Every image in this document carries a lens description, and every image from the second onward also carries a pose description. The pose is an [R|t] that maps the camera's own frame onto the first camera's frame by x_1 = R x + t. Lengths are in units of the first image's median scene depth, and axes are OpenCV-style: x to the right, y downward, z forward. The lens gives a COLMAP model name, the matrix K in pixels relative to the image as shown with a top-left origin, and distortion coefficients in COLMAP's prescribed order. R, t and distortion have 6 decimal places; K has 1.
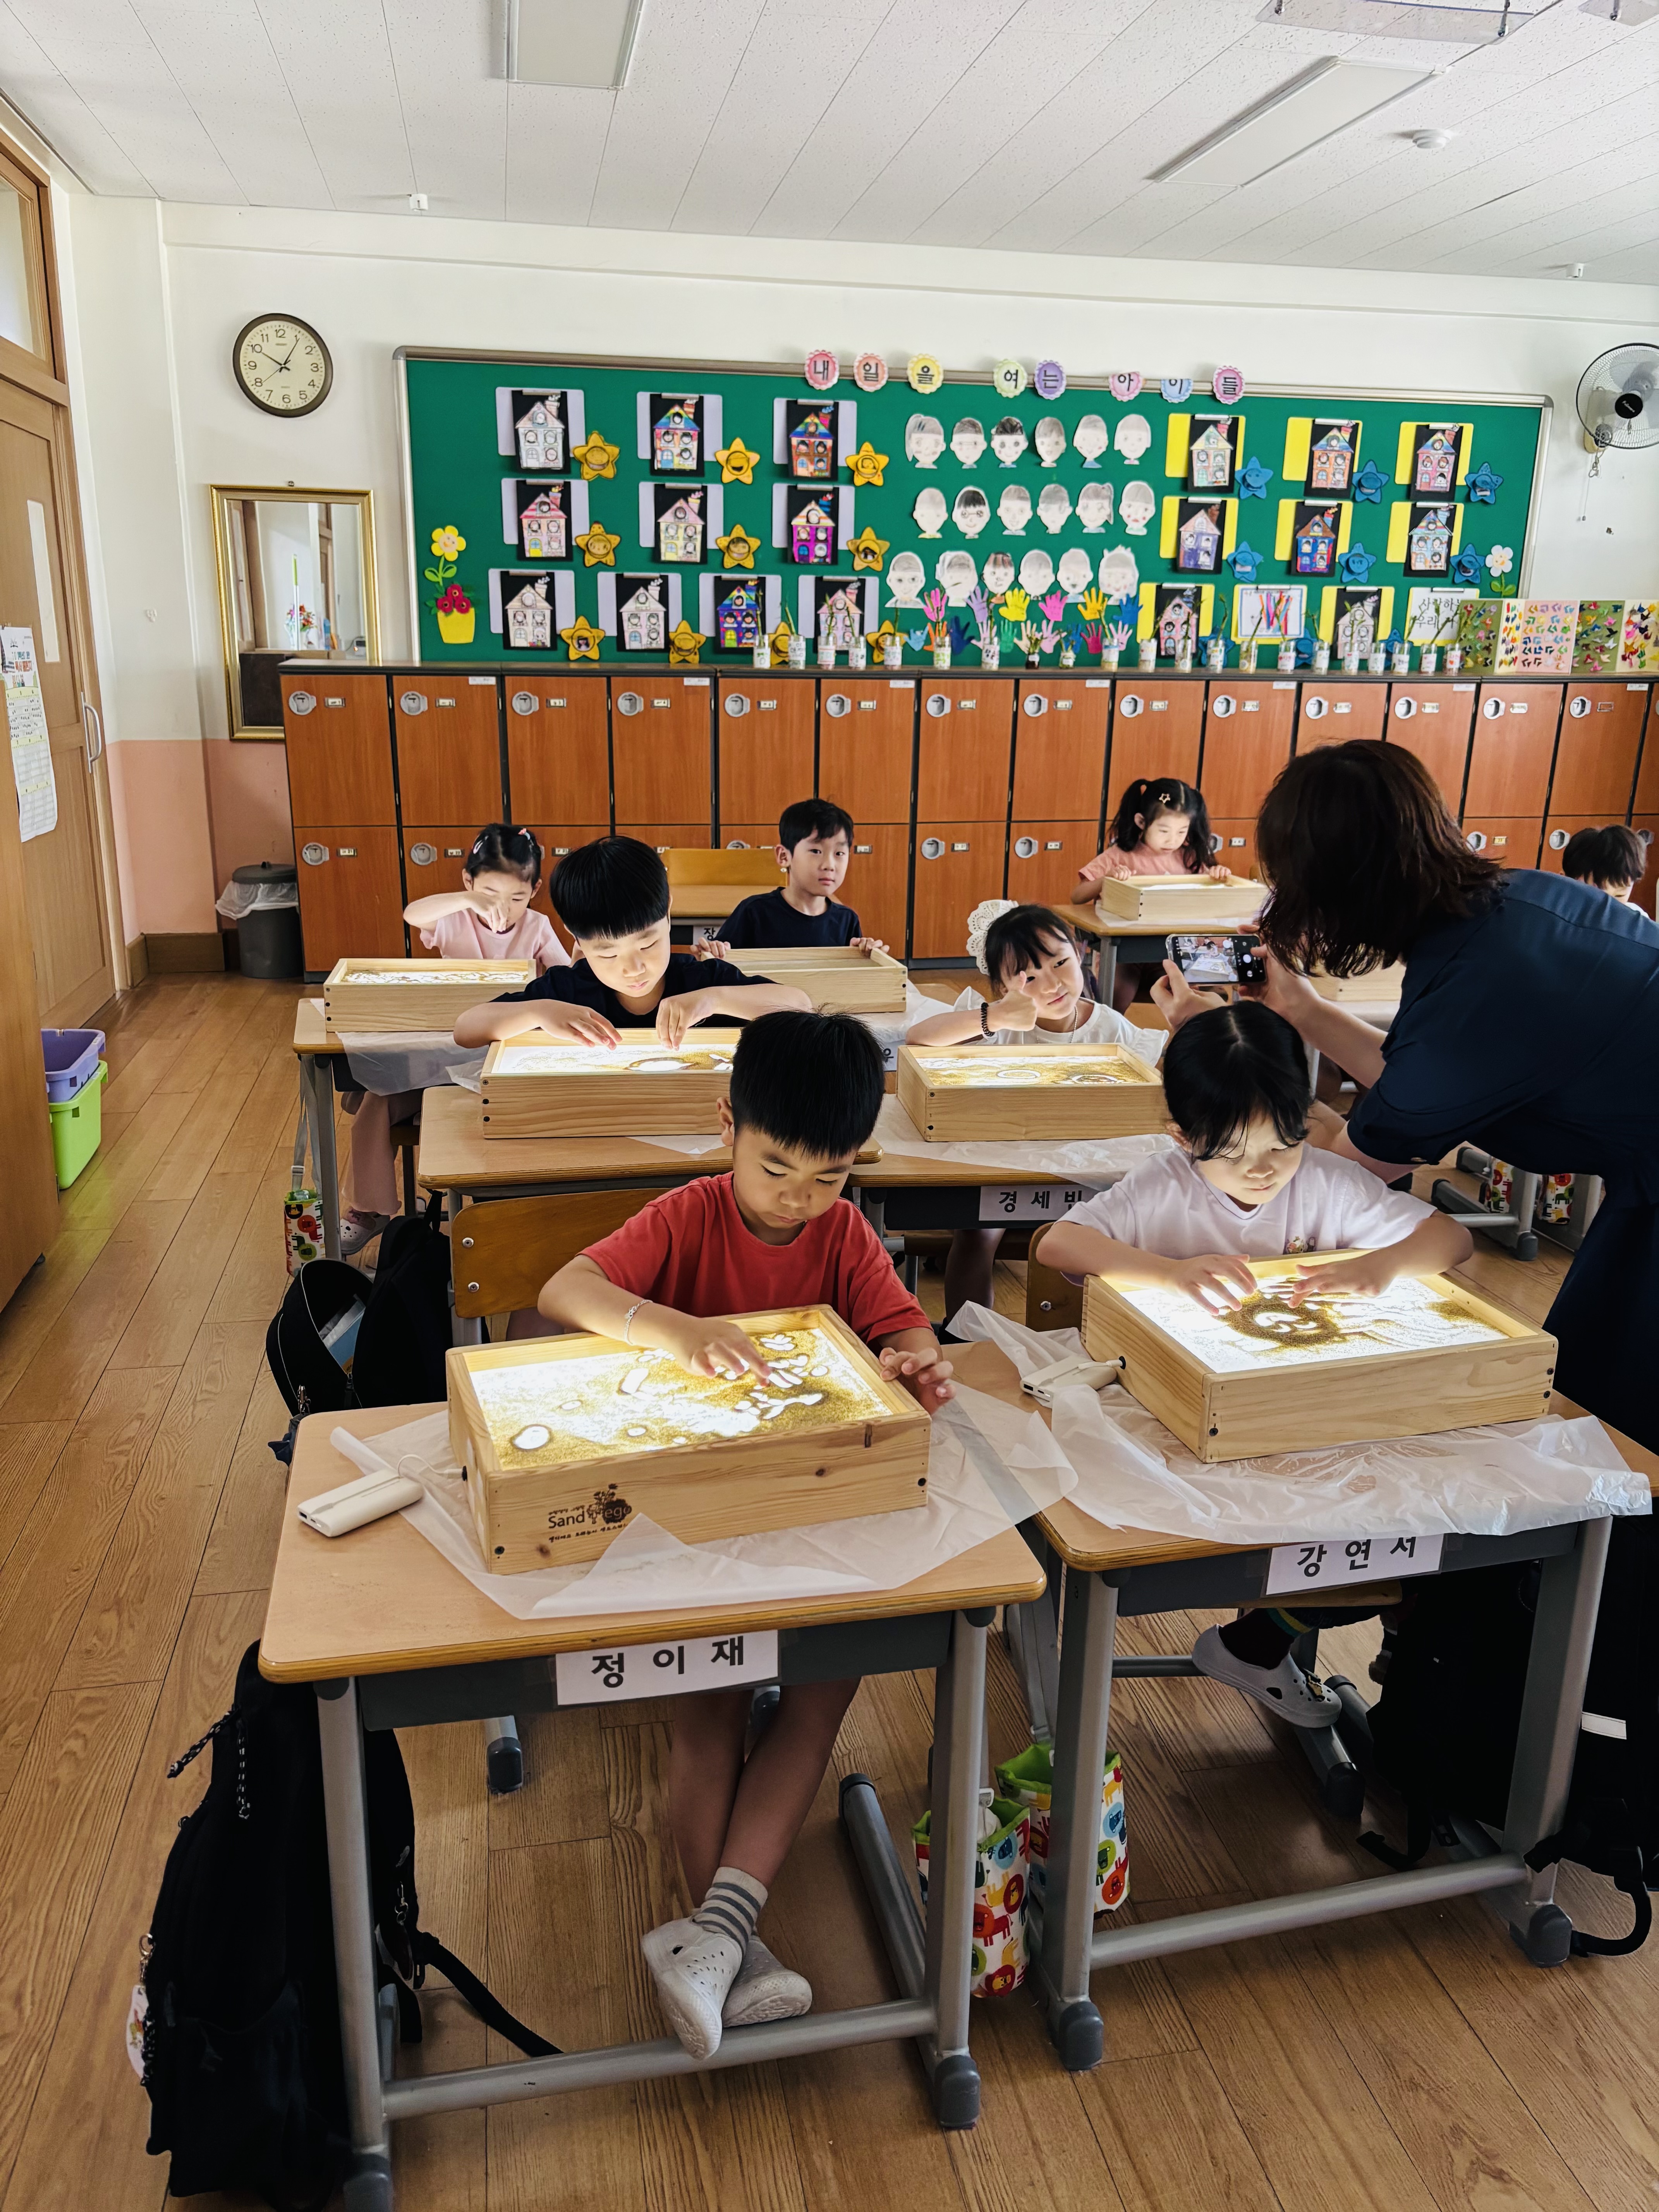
lens RADIAL K [[1687.6, 0, 821.3], [0, 1687.6, 1103.2], [0, 0, 1]] dist [0.029331, -0.036747]
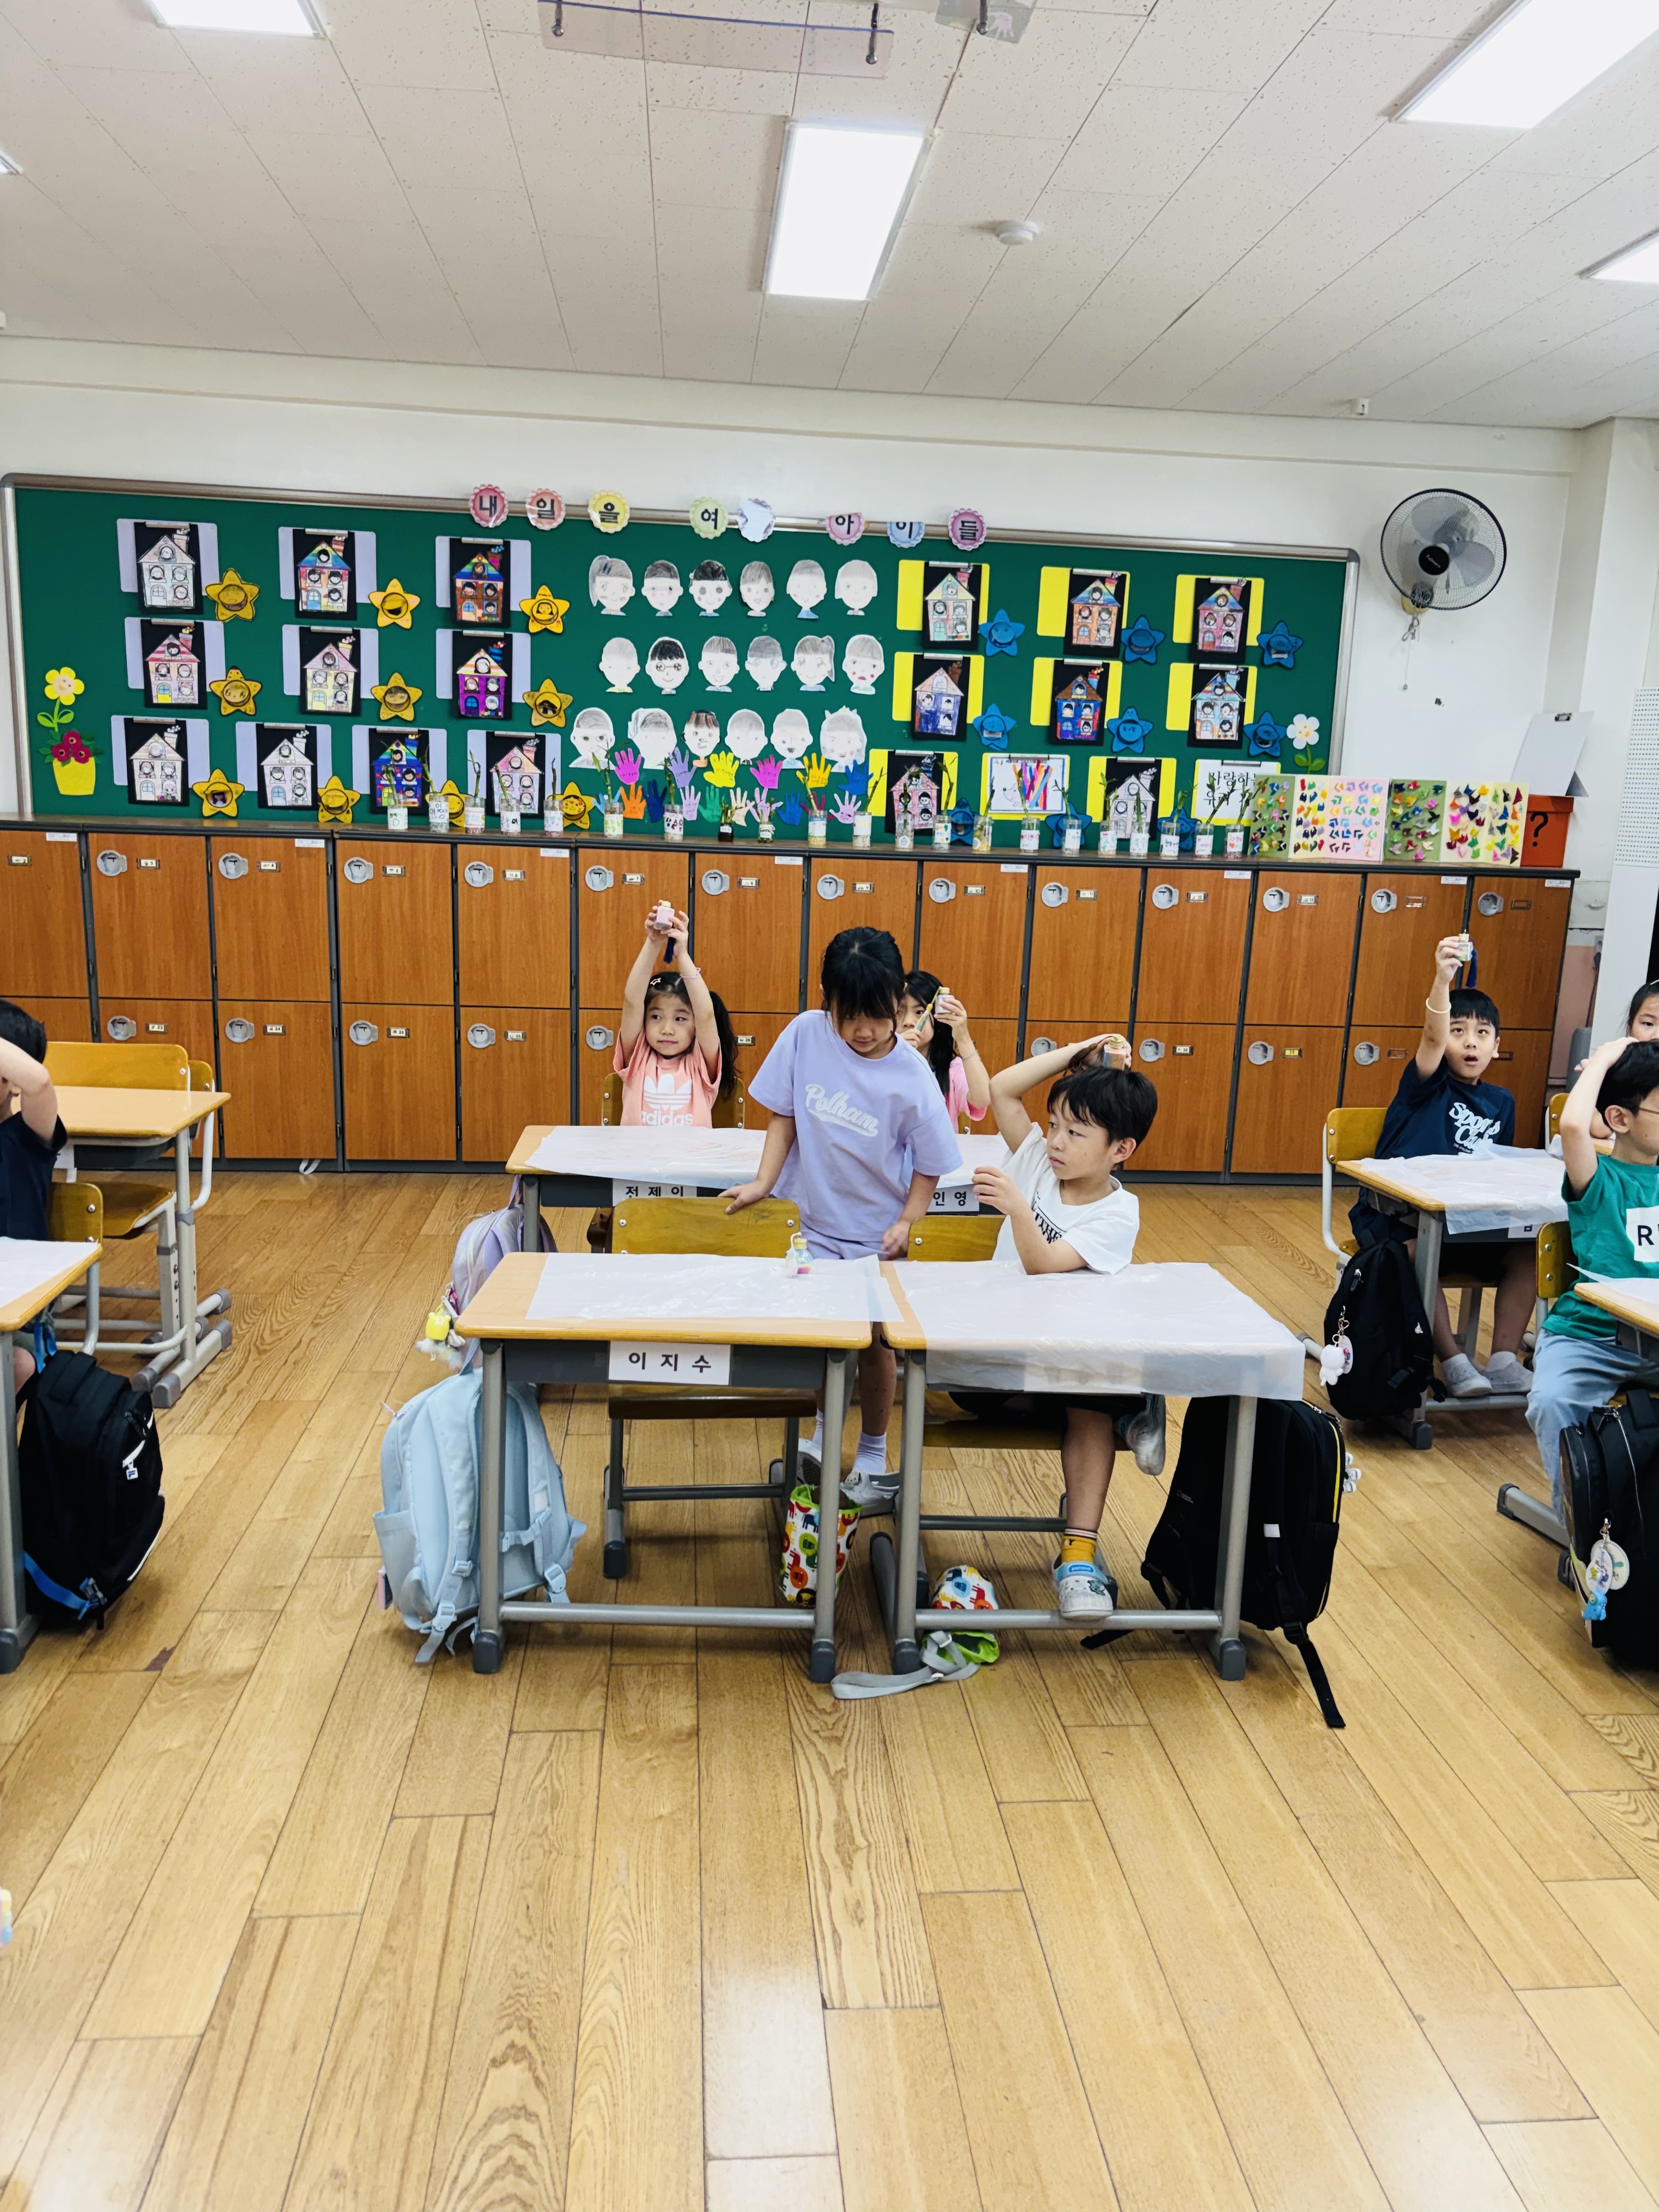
lens RADIAL K [[1687.6, 0, 840.5], [0, 1687.6, 1110.5], [0, 0, 1]] dist [0.029331, -0.036747]
pose [[0.995538, 0.039630, -0.085641, 0.265434], [-0.046737, 0.995483, -0.082642, -0.048175], [0.081979, 0.086276, 0.992893, 0.149373]]
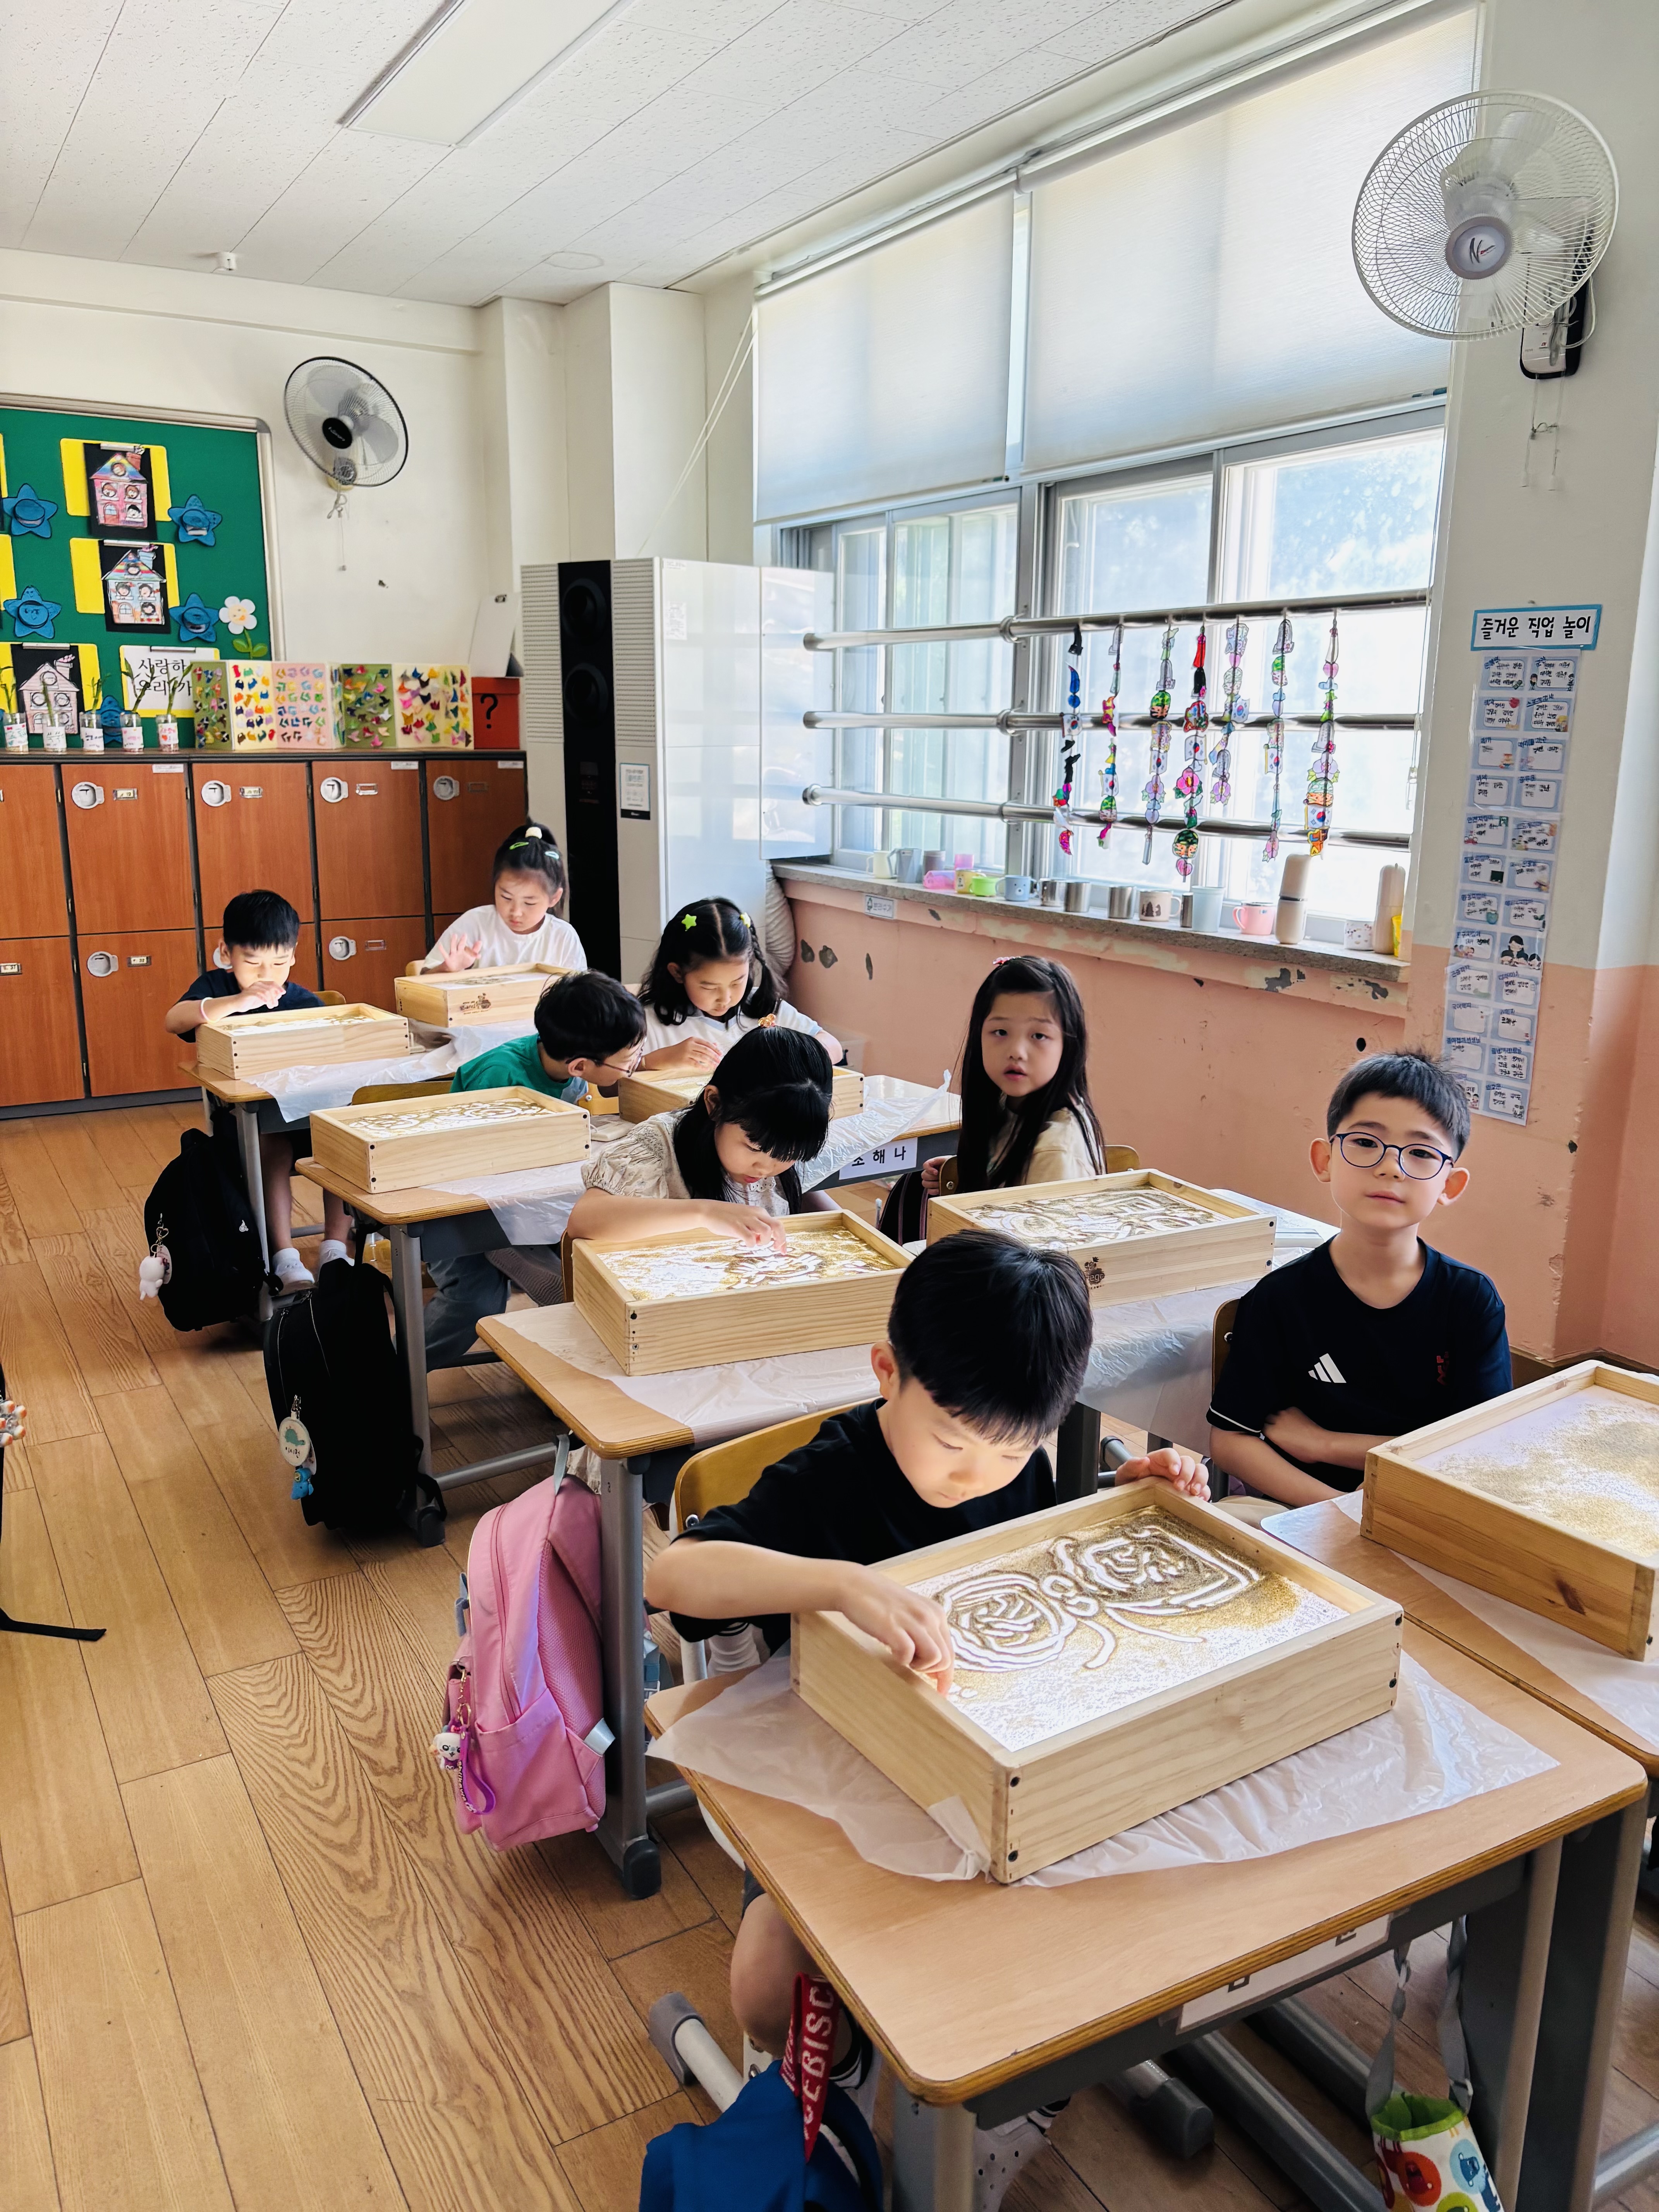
lens RADIAL K [[1687.6, 0, 830.1], [0, 1687.6, 1117.6], [0, 0, 1]] dist [0.029331, -0.036747]
pose [[0.939671, -0.085174, 0.331305, 0.406157], [0.096083, 0.995234, -0.016655, -0.038599], [-0.328307, 0.047483, 0.943377, 0.152830]]
